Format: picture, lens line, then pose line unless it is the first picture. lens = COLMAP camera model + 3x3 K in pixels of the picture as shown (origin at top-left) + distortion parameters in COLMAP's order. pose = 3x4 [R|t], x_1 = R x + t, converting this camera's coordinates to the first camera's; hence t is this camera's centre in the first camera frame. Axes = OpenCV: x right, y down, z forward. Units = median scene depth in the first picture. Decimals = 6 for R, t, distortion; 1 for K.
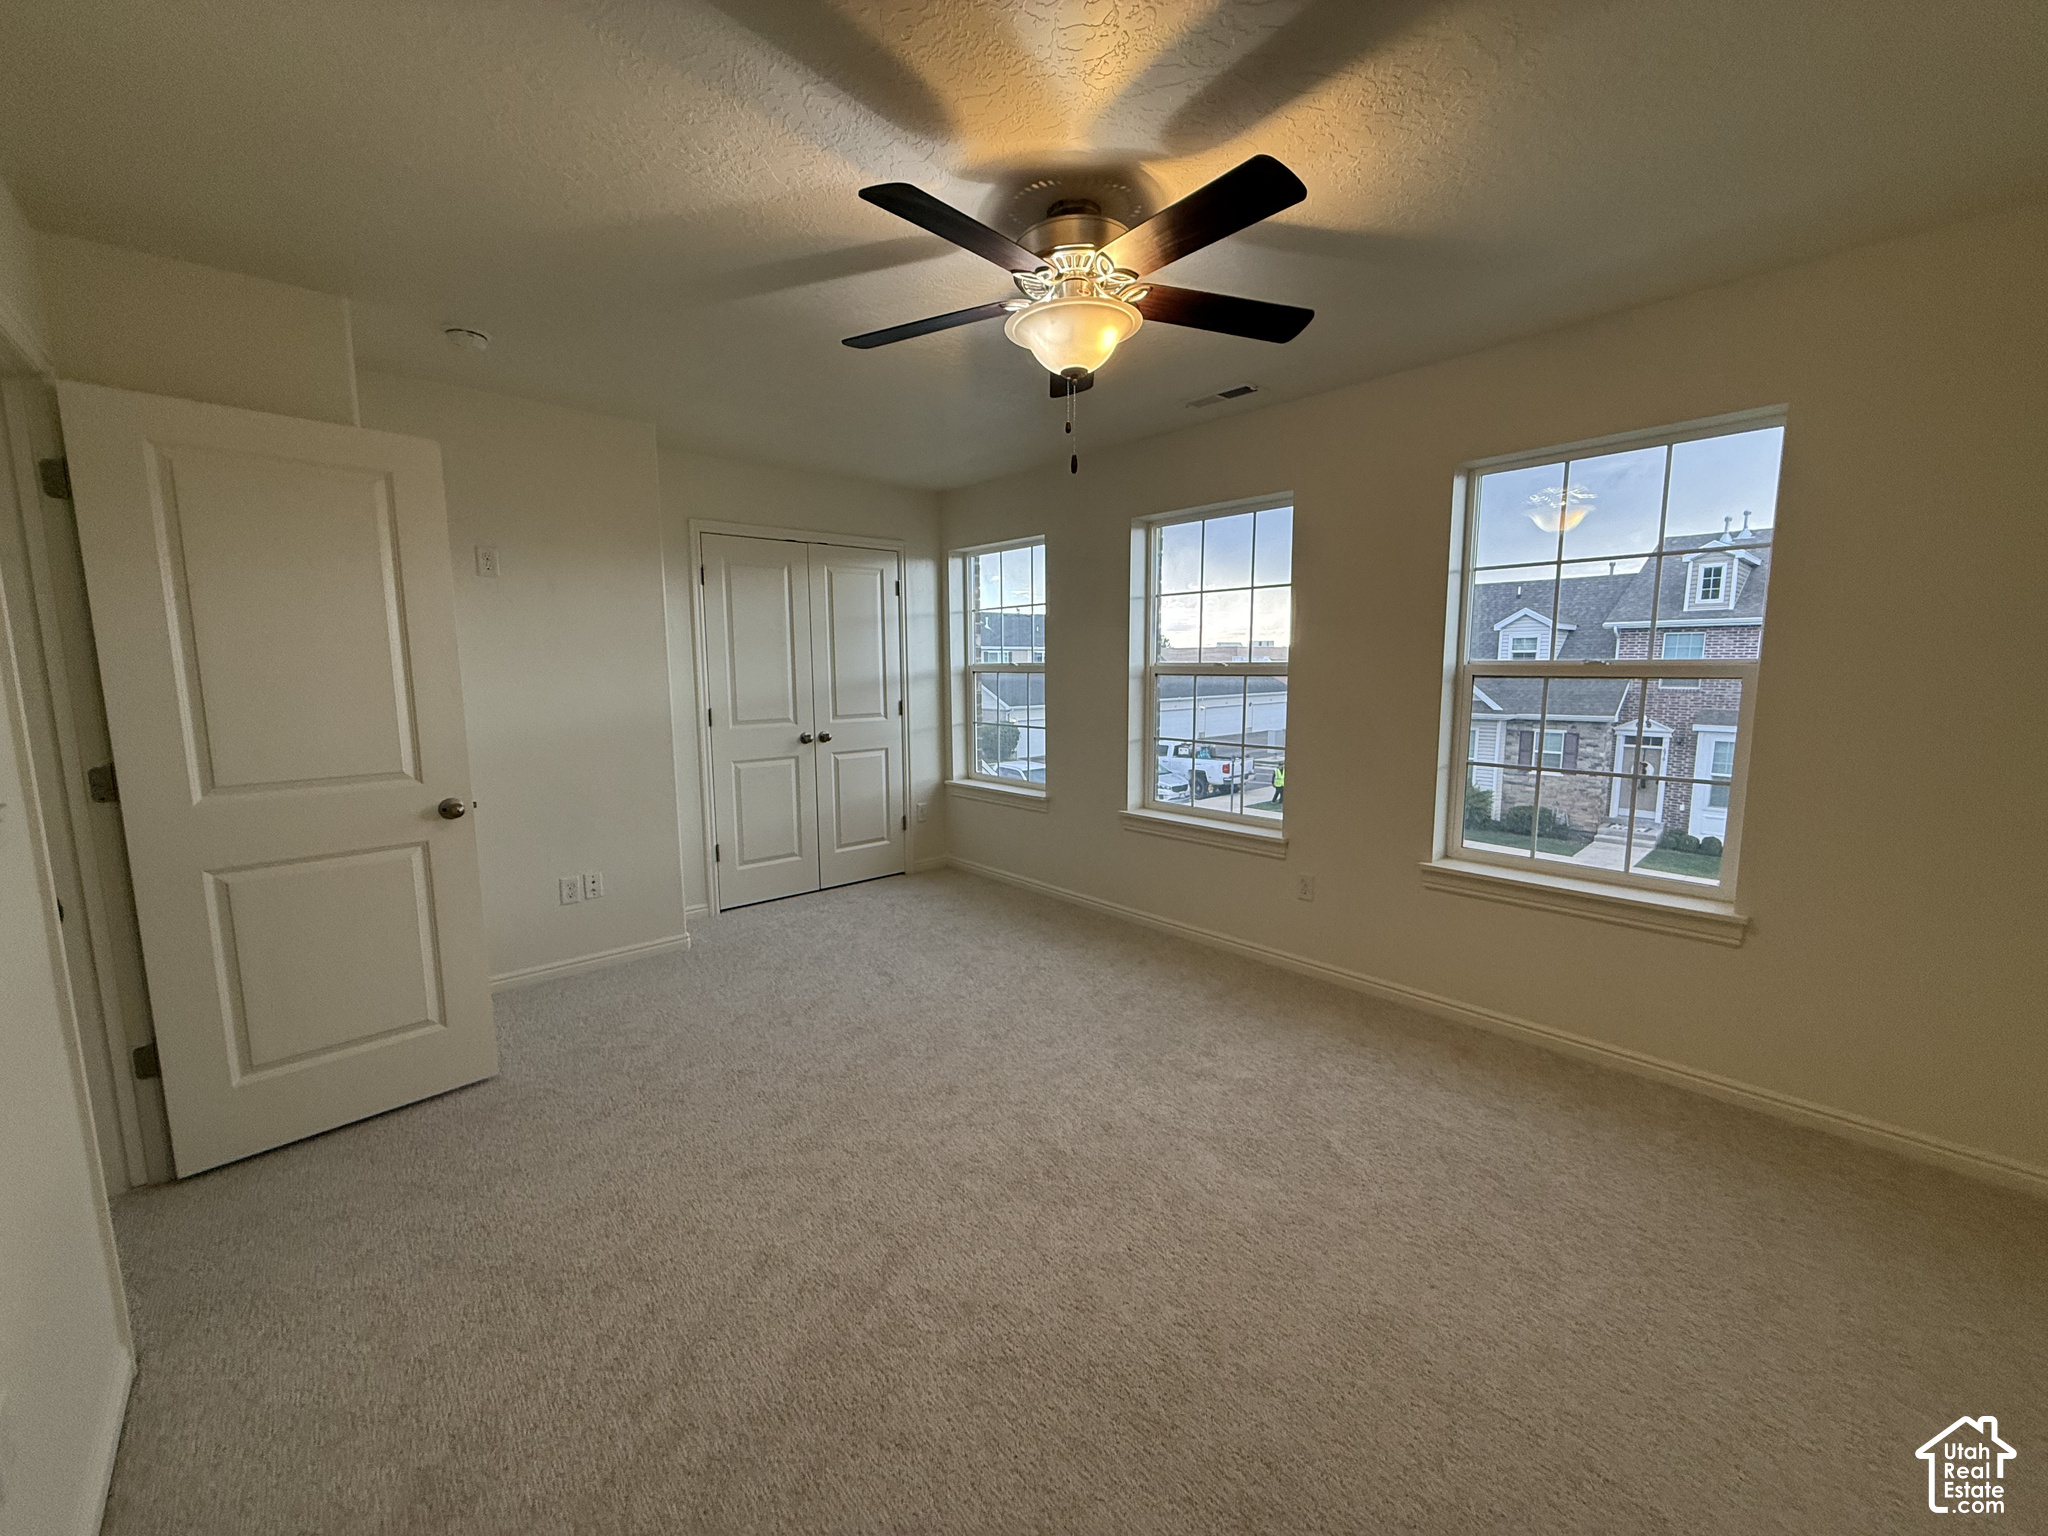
lens RADIAL K [[815.6, 0, 1018.4], [0, 815.6, 757.9], [0, 0, 1]] dist [-0.000661, -0.000001]
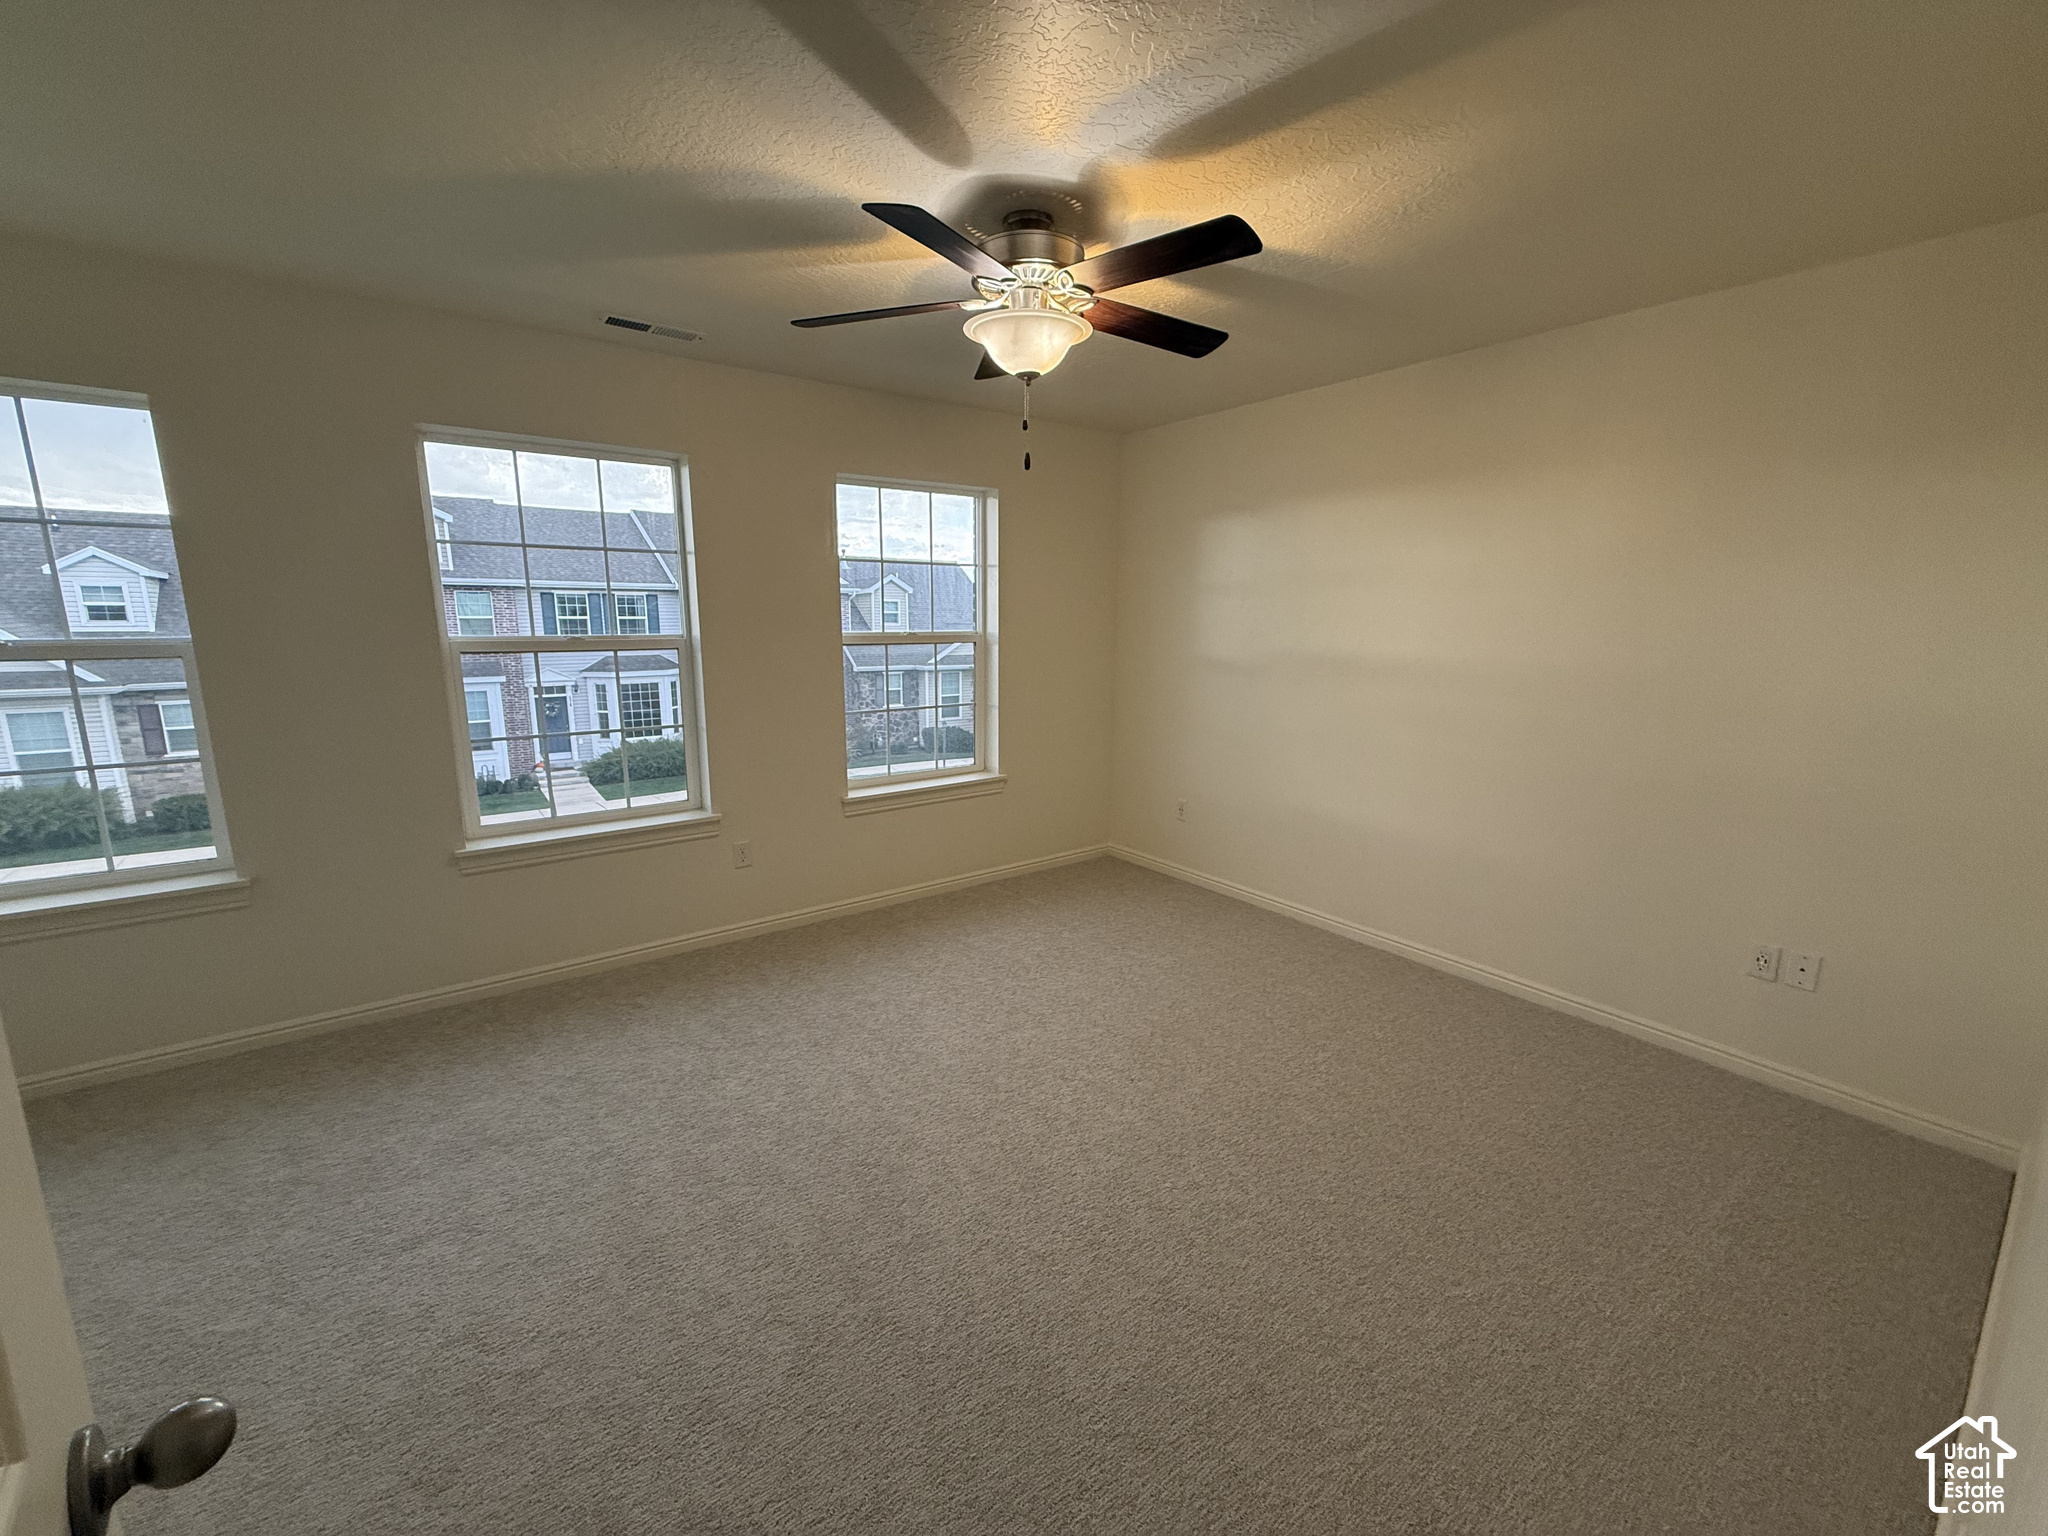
lens RADIAL K [[815.6, 0, 1016.9], [0, 815.6, 763.2], [0, 0, 1]] dist [-0.000661, -0.000001]
pose [[0.087580, -0.170564, 0.981447, -0.325180], [0.109348, 0.980925, 0.160716, -0.043829], [-0.990138, 0.093244, 0.104560, 0.290757]]
